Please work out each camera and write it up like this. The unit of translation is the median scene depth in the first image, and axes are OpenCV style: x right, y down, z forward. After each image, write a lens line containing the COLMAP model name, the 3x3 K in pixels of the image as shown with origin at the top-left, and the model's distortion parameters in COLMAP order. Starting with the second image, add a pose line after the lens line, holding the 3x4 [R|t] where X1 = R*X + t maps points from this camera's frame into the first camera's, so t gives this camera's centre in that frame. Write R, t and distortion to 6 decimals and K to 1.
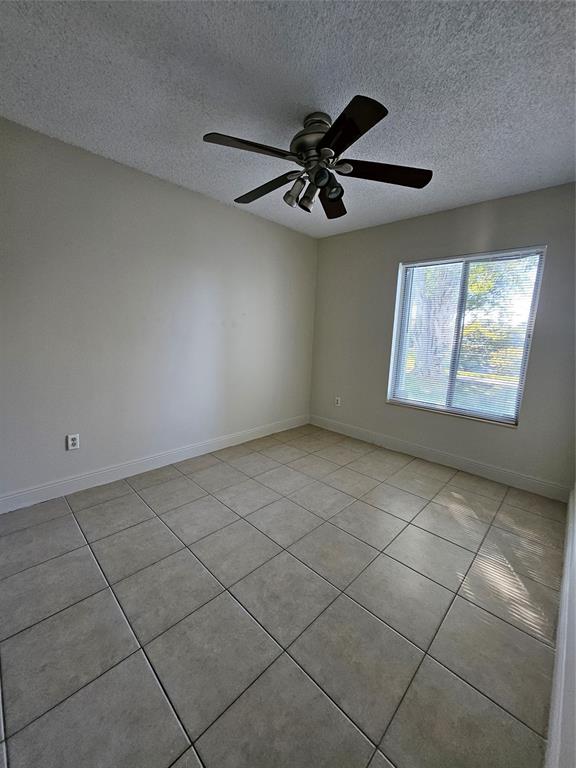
lens RADIAL K [[301.5, 0, 285.5], [0, 301.5, 380.0], [0, 0, 1]] dist [-0.000929, -0.000245]
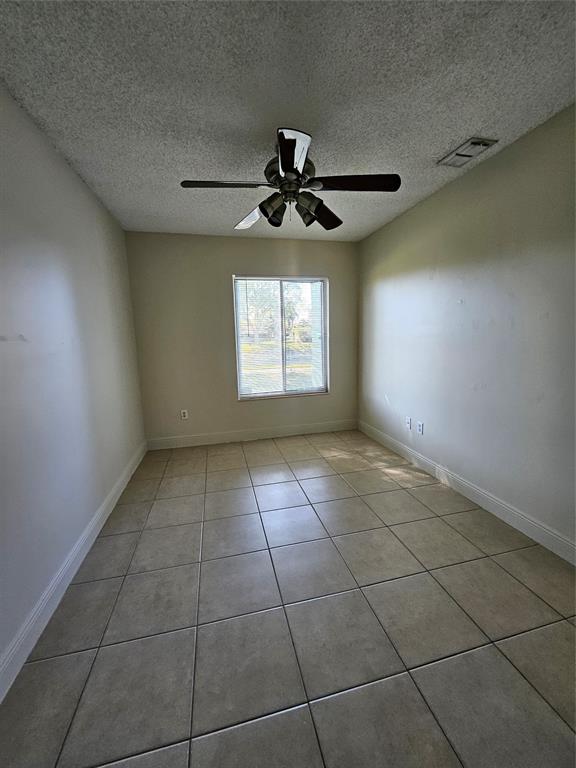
lens RADIAL K [[301.5, 0, 285.5], [0, 301.5, 380.0], [0, 0, 1]] dist [-0.000929, -0.000245]
pose [[0.535751, -0.178473, 0.825299, -0.874403], [0.183231, 0.978690, 0.092698, -0.131389], [-0.824255, 0.101557, 0.557036, 0.450648]]
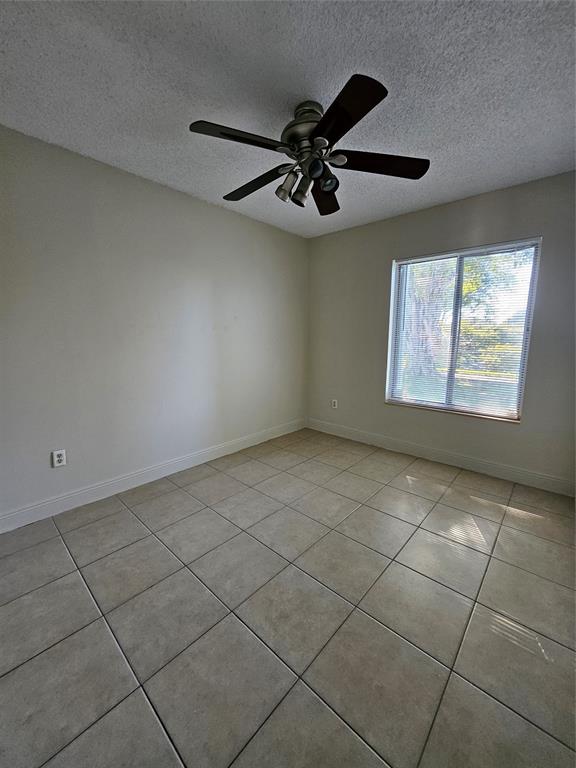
lens RADIAL K [[302.8, 0, 285.6], [0, 302.8, 380.6], [0, 0, 1]] dist [-0.000601, 0.000391]
pose [[0.998864, -0.038540, 0.028028, -0.023744], [0.038891, 0.999171, -0.012067, 0.003821], [-0.027540, 0.013144, 0.999534, 0.047115]]
